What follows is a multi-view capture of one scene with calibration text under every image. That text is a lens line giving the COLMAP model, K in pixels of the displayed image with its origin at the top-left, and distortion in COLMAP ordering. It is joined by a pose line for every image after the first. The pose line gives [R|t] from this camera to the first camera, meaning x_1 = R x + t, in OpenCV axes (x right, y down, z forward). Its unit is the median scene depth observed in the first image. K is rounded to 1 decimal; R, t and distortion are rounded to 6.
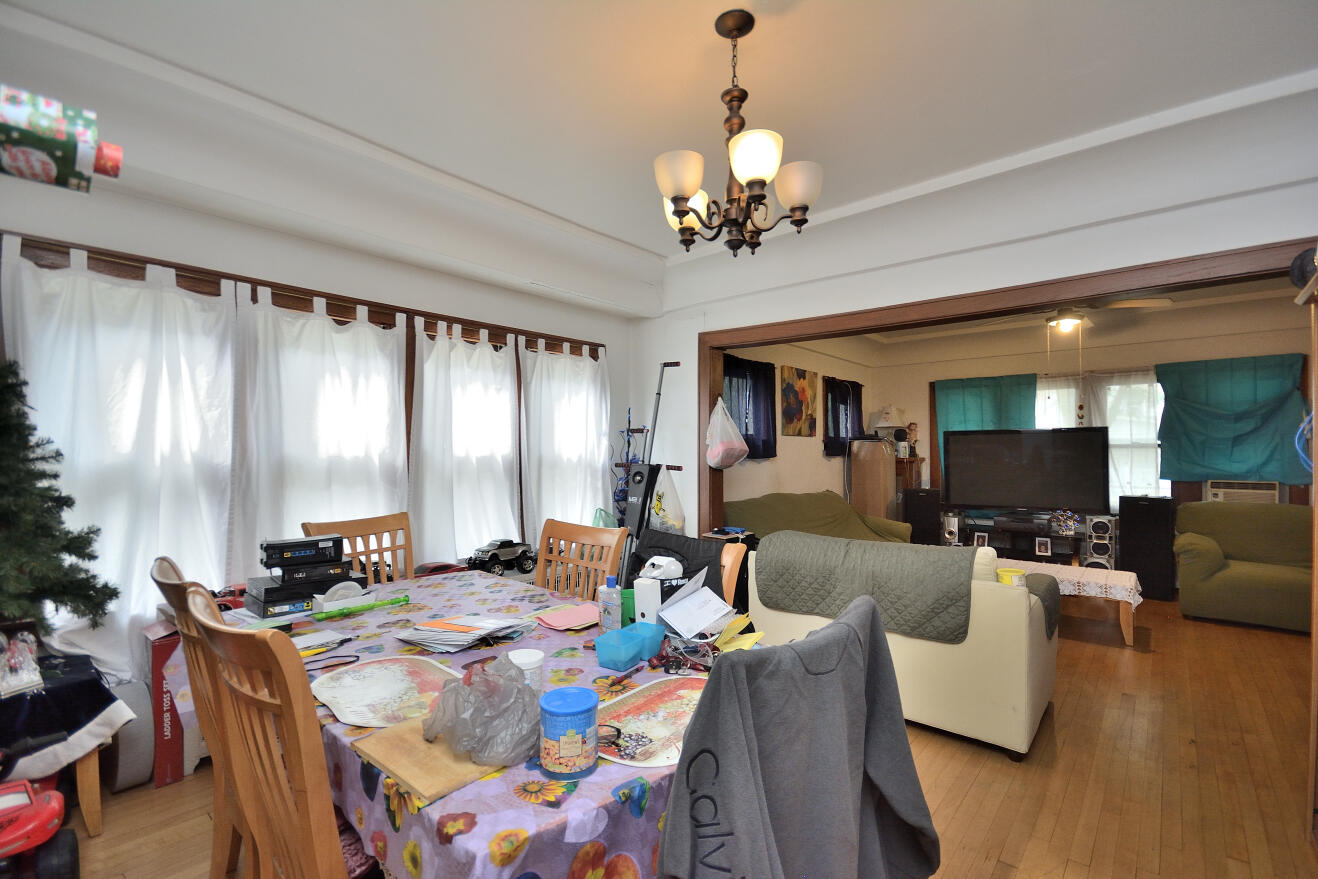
lens RADIAL K [[593.9, 0, 660.7], [0, 593.9, 441.7], [0, 0, 1]] dist [0.001434, -0.000979]
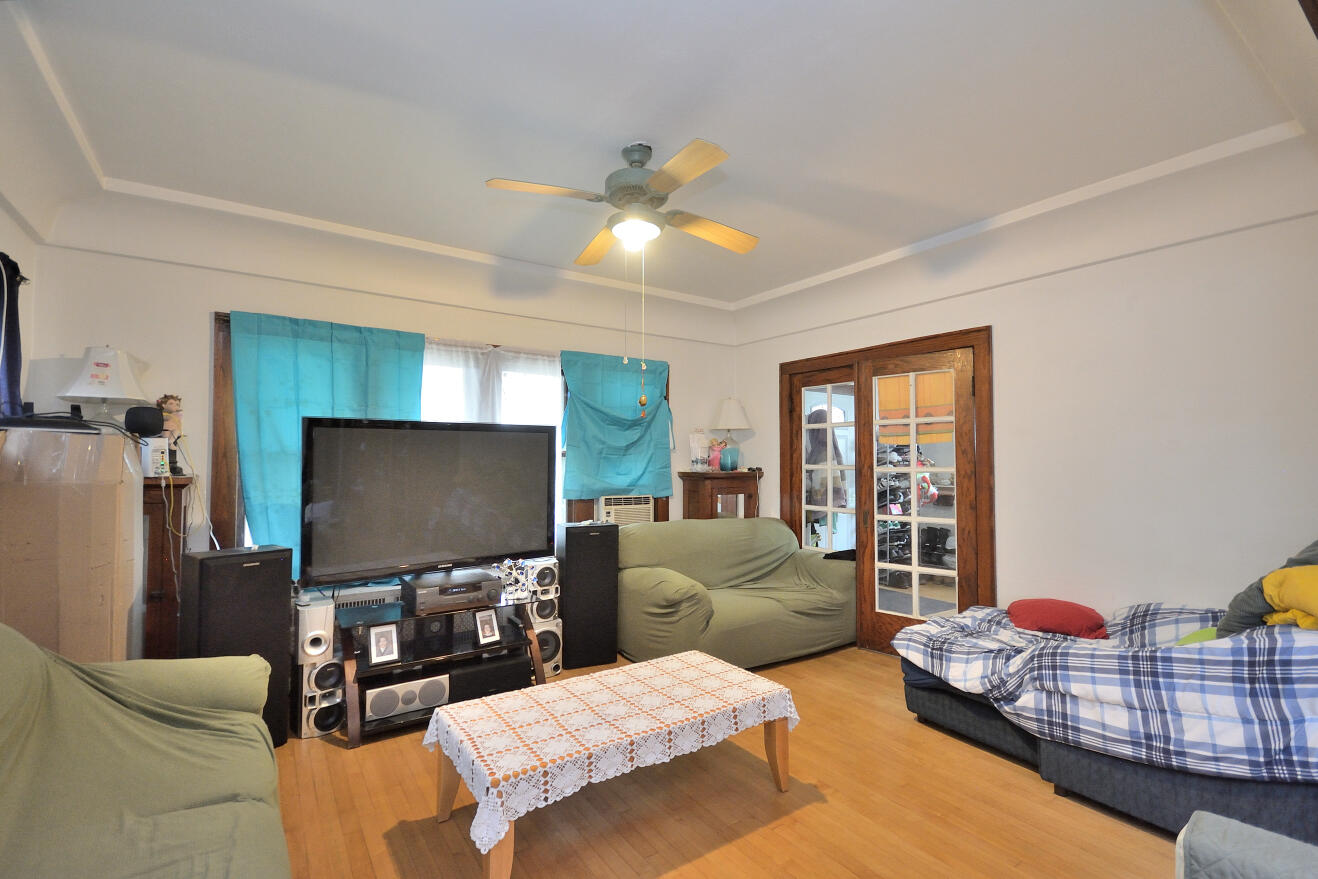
lens RADIAL K [[593.9, 0, 658.5], [0, 593.9, 443.9], [0, 0, 1]] dist [0.001434, -0.000979]
pose [[0.243169, 0.033544, 0.969404, 0.116334], [-0.015314, 0.999410, -0.030741, 0.014080], [-0.969863, -0.007371, 0.243539, 0.690376]]
